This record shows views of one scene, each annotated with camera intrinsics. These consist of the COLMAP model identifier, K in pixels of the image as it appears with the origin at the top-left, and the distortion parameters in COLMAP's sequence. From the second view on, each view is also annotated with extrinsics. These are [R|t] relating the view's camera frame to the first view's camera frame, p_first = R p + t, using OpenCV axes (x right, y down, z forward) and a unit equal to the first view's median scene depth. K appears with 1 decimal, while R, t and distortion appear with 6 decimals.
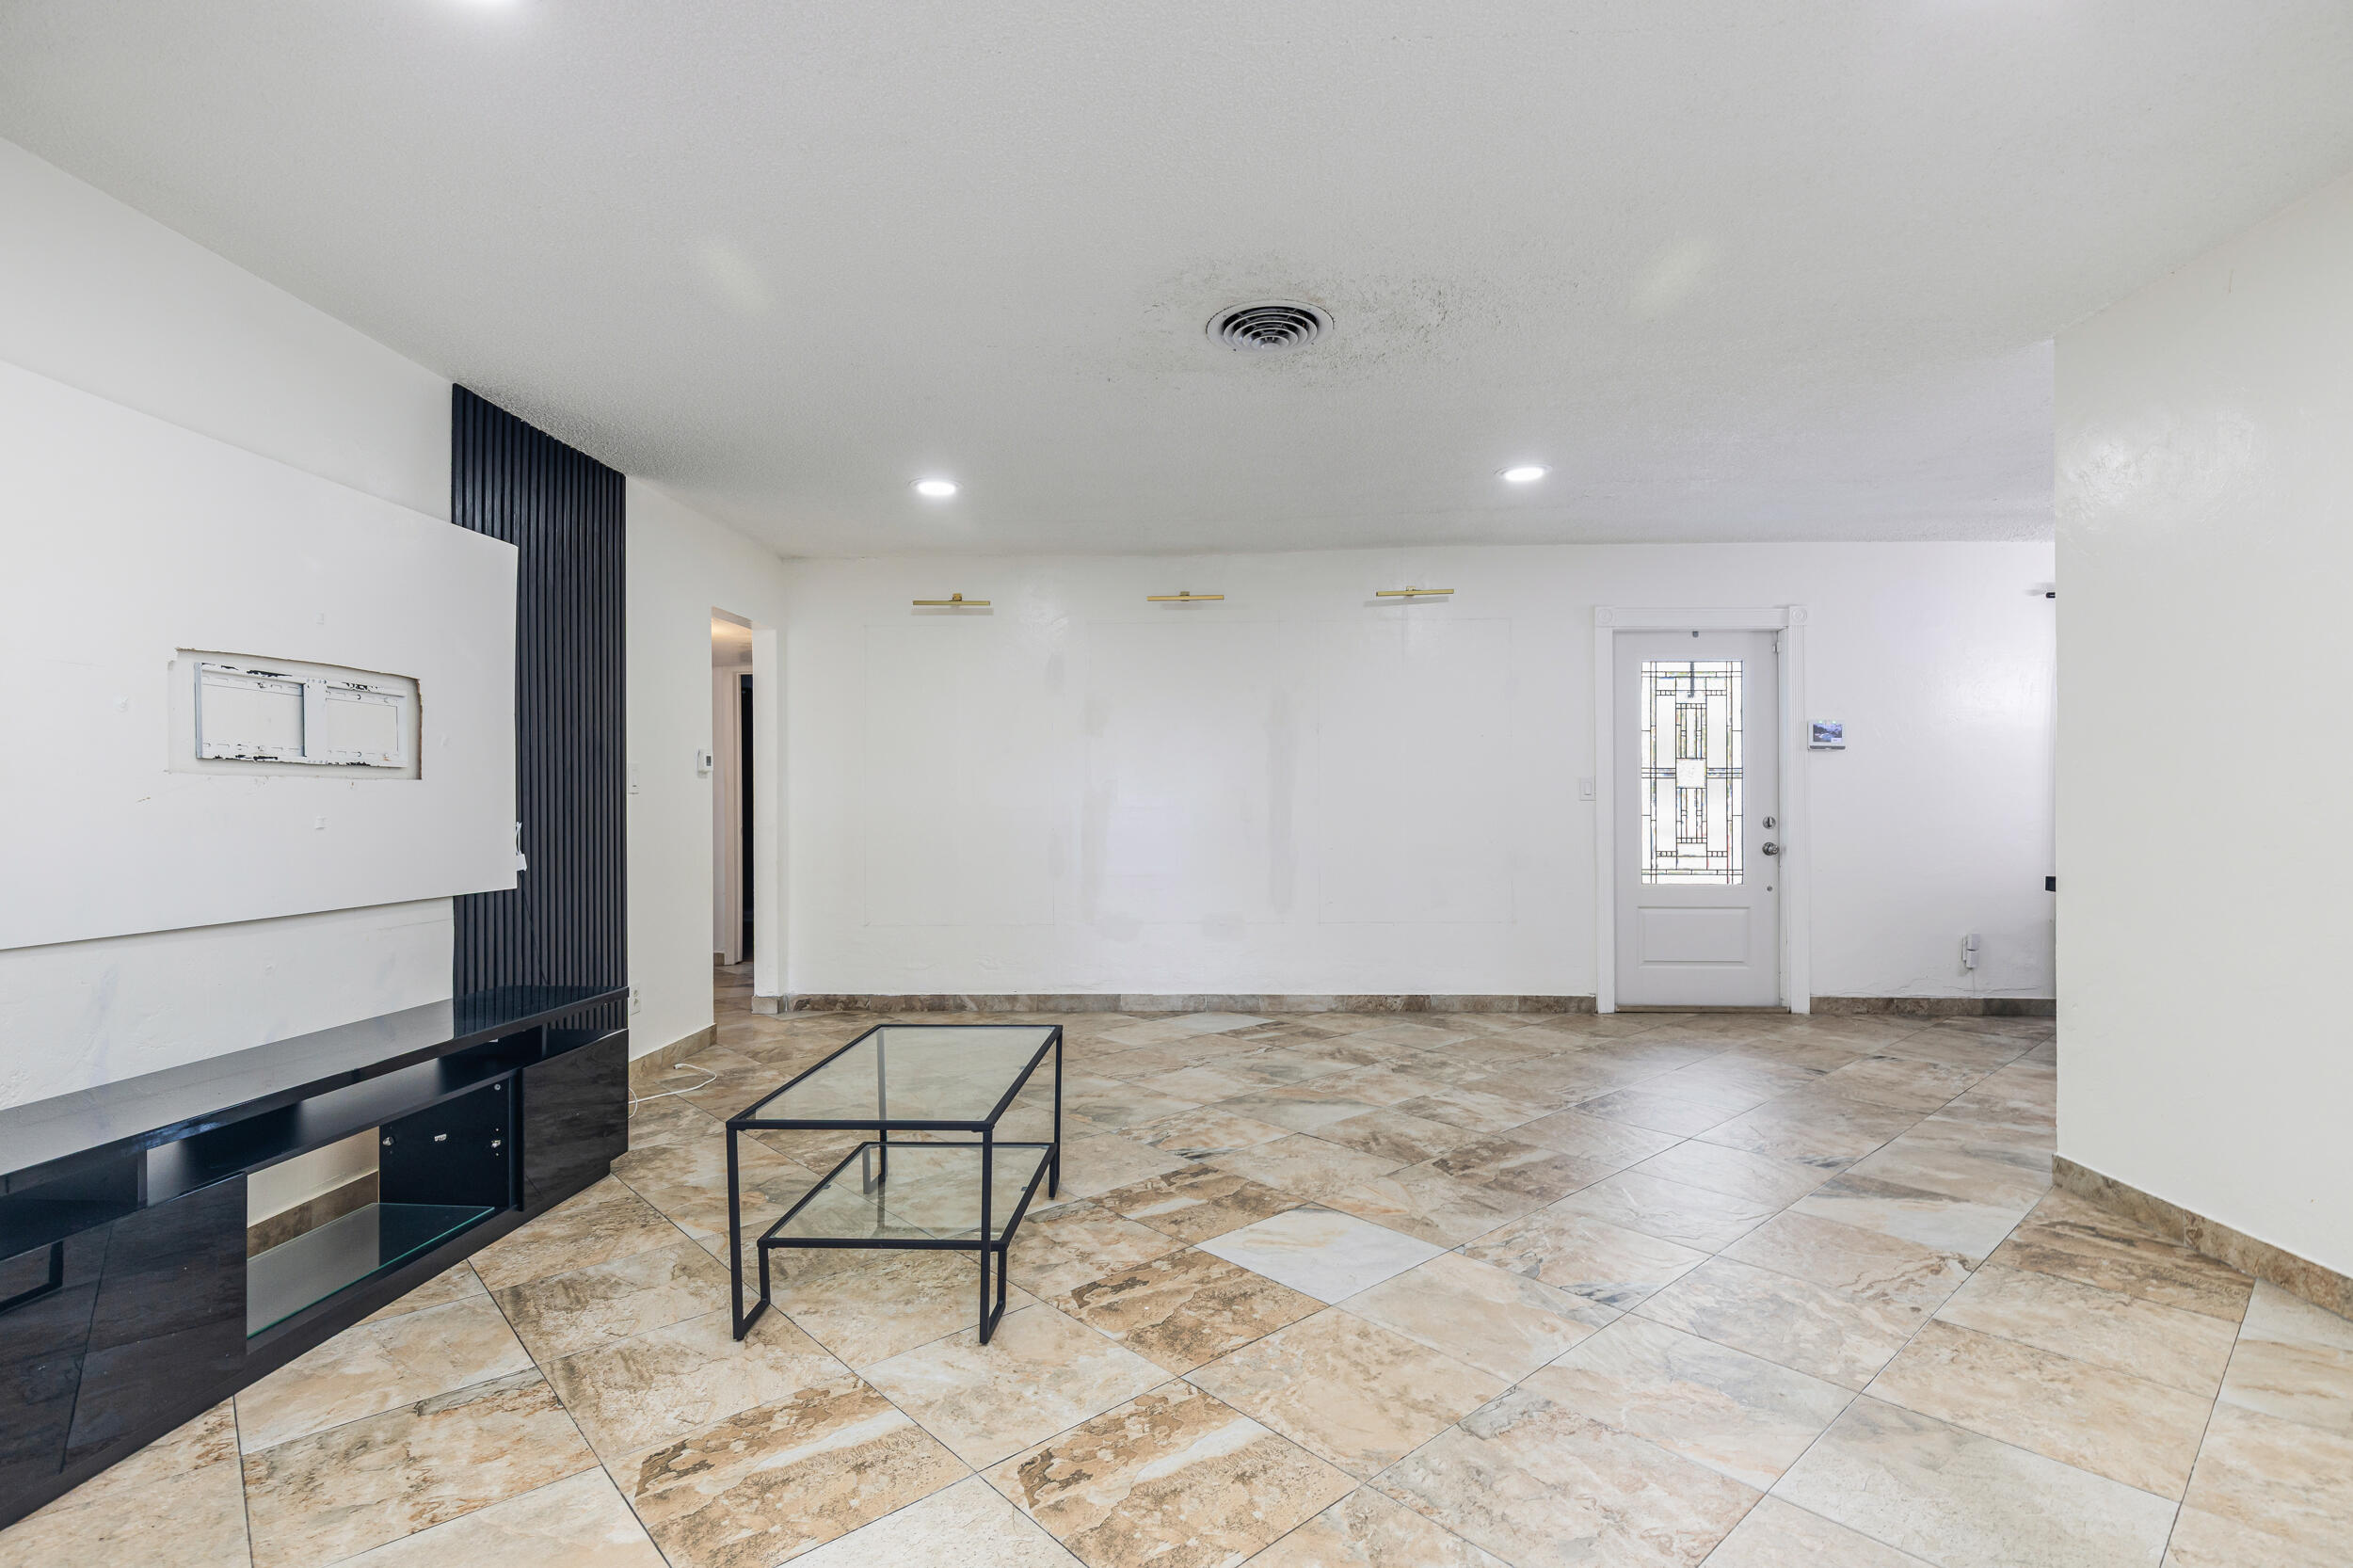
lens RADIAL K [[1126.2, 0, 1193.0], [0, 1126.2, 797.8], [0, 0, 1]] dist [-0.017868, 0.000635]
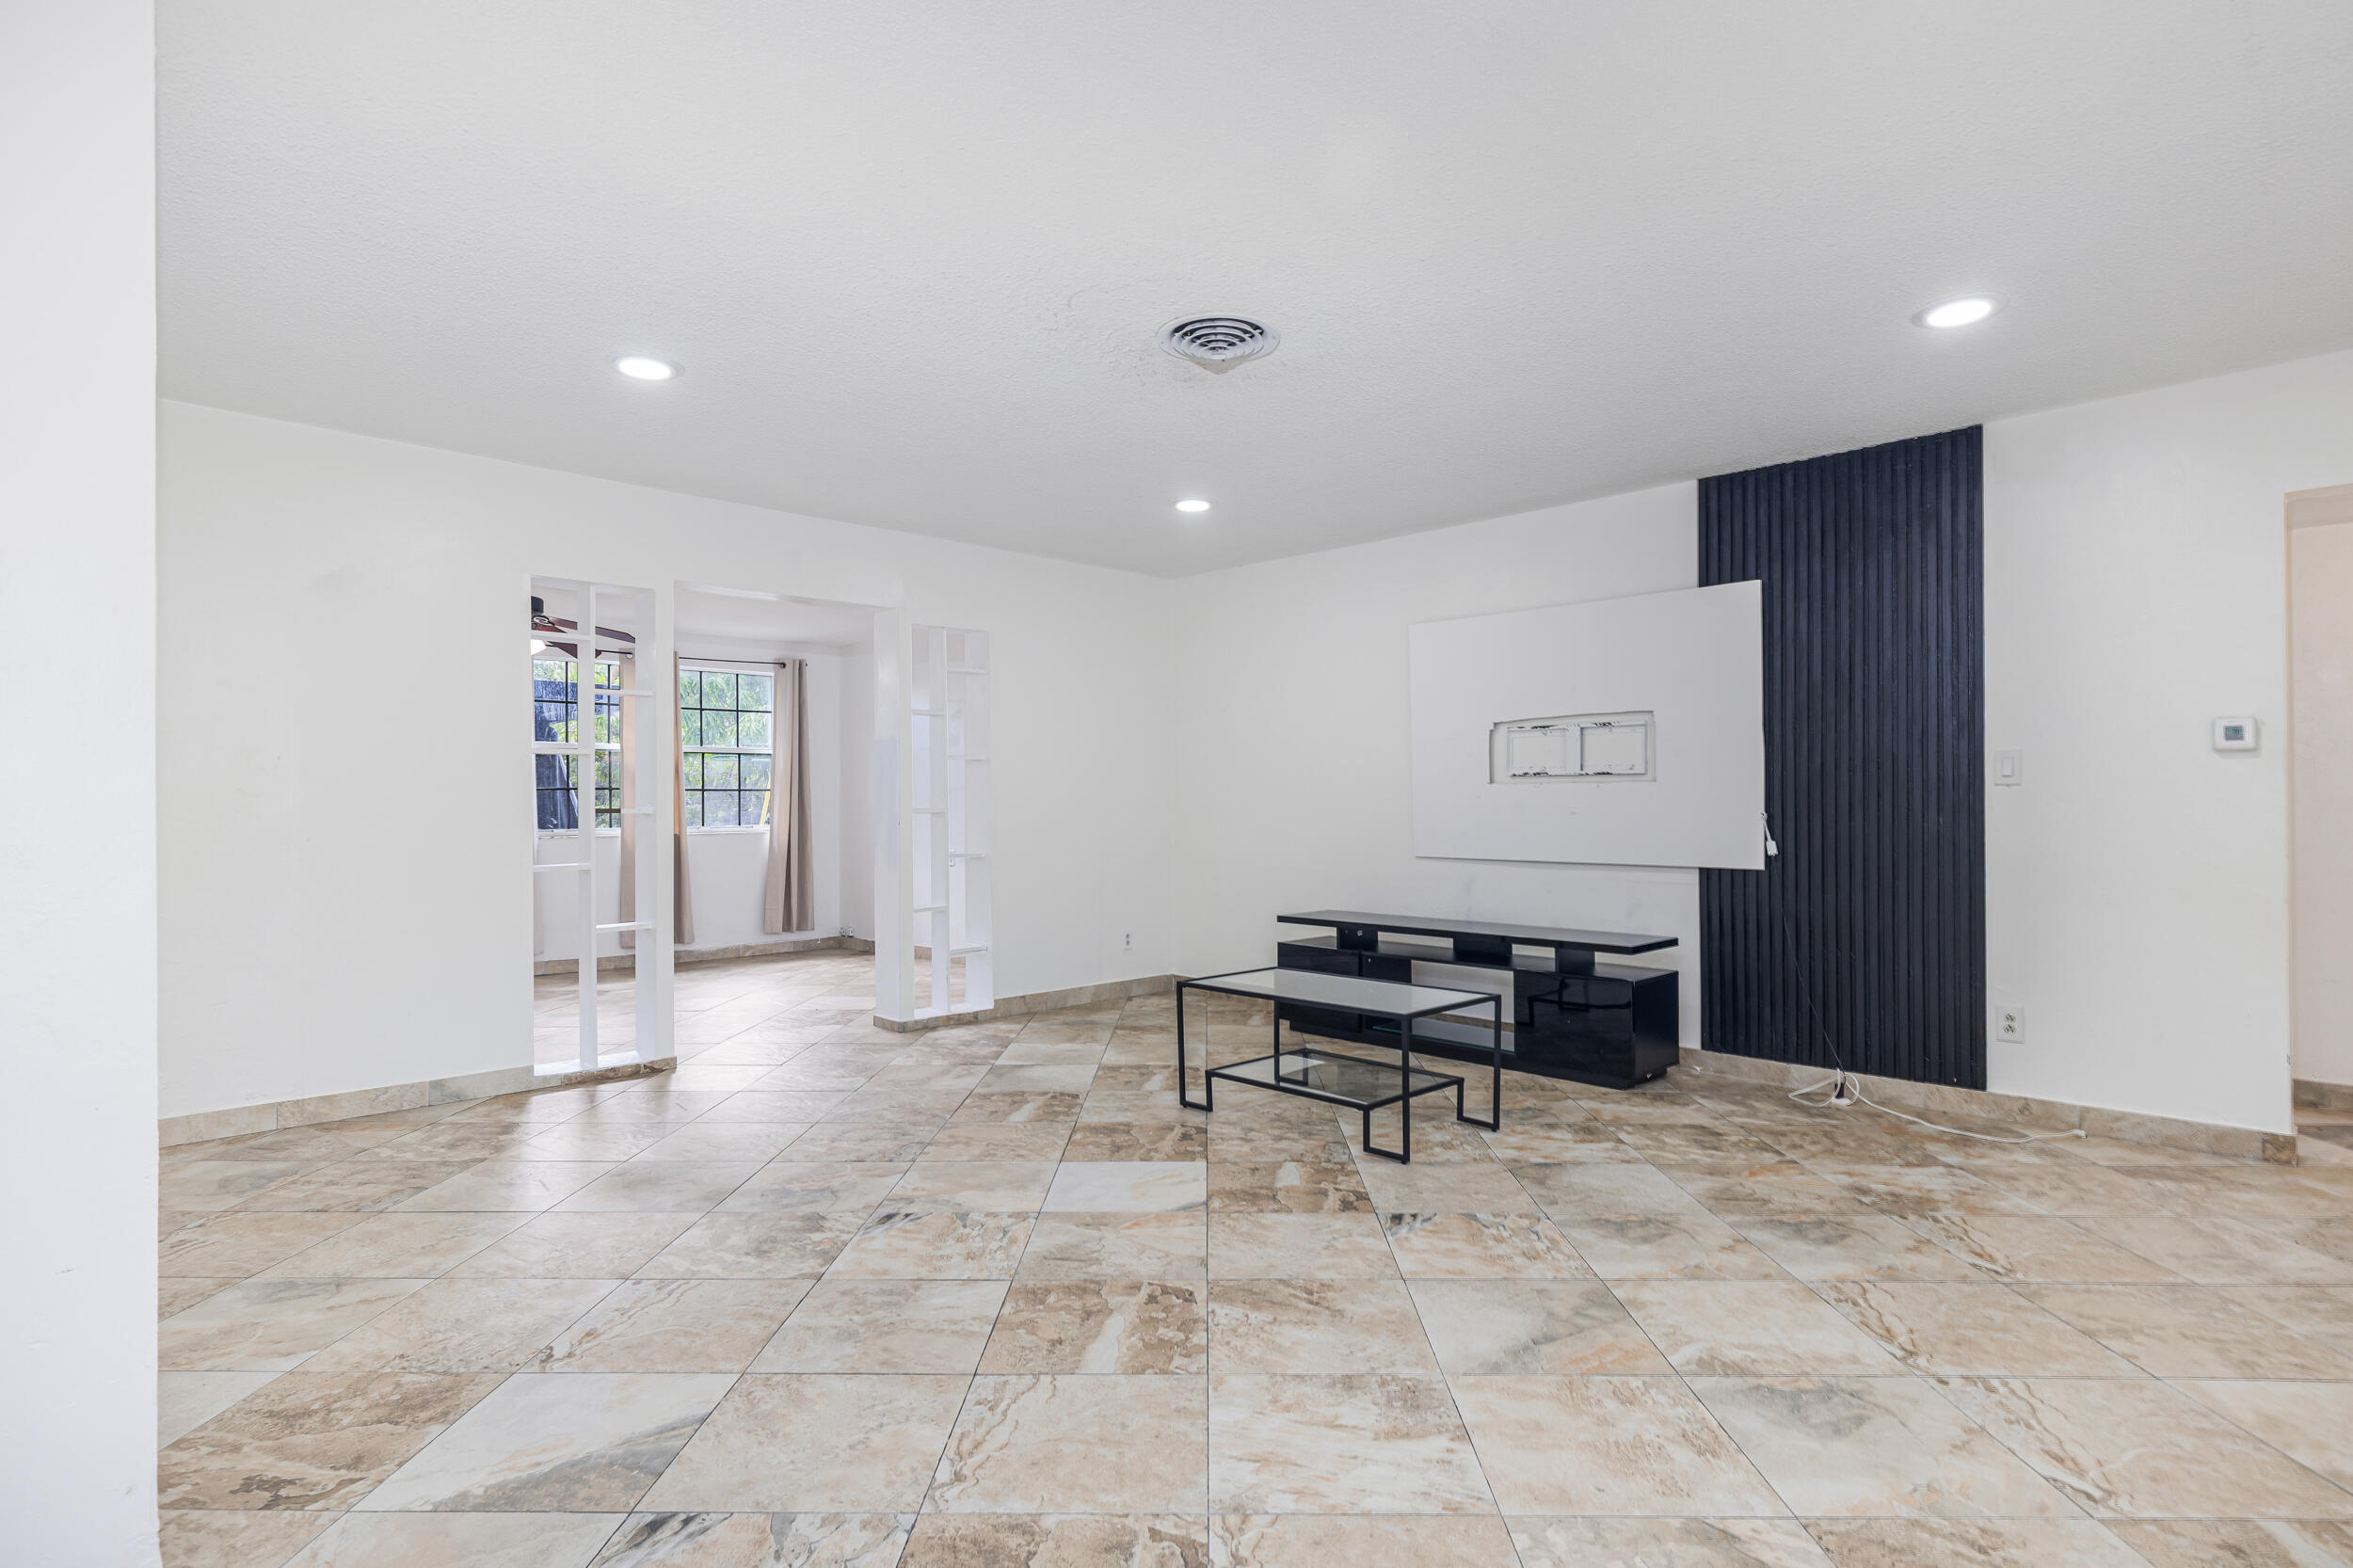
lens RADIAL K [[1198.6, 0, 1173.2], [0, 1198.6, 797.9], [0, 0, 1]] dist [-0.010603, 0.003239]
pose [[-0.699193, 0.007266, -0.714896, 0.837139], [0.010969, 0.999940, -0.000565, -0.001113], [0.714848, -0.008237, -0.699231, 1.647304]]
